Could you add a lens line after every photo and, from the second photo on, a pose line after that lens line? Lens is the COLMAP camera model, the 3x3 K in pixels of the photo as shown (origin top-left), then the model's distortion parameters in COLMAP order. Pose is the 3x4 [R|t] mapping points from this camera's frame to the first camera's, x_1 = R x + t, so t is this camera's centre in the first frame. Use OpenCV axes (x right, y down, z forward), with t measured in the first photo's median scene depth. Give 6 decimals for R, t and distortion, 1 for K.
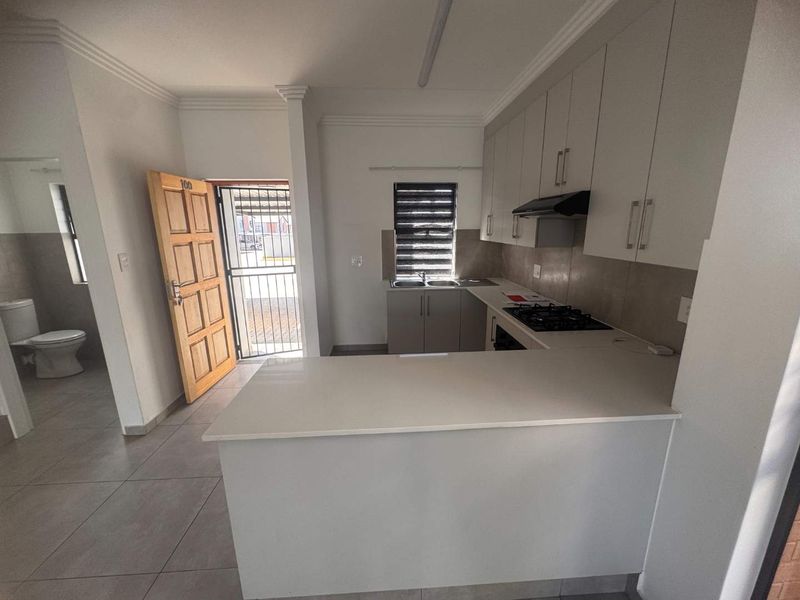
lens RADIAL K [[322.4, 0, 398.9], [0, 322.4, 300.7], [0, 0, 1]] dist [-0.002202, 0.000092]
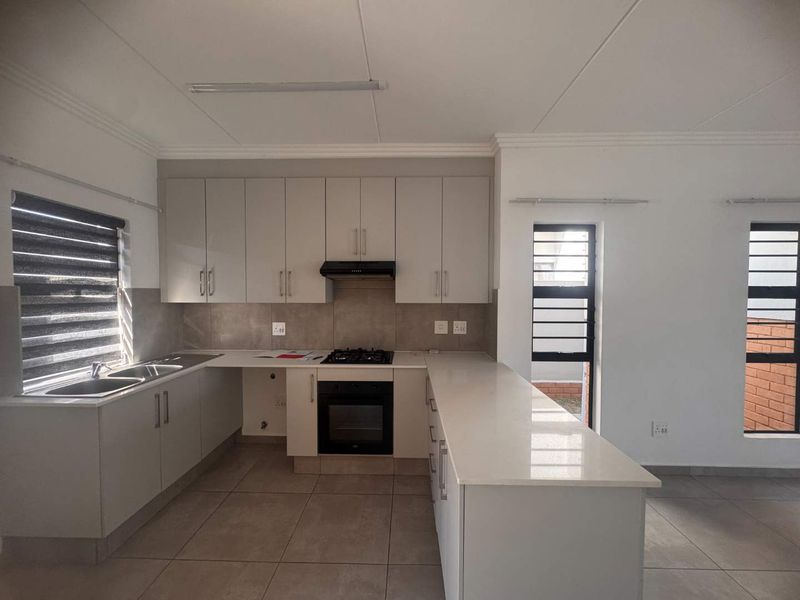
lens RADIAL K [[322.4, 0, 398.9], [0, 322.4, 300.7], [0, 0, 1]] dist [-0.002202, 0.000092]
pose [[0.076048, -0.019595, 0.996912, -0.431487], [0.223980, 0.974591, 0.002070, -0.075161], [-0.971622, 0.223131, 0.078505, 0.422807]]
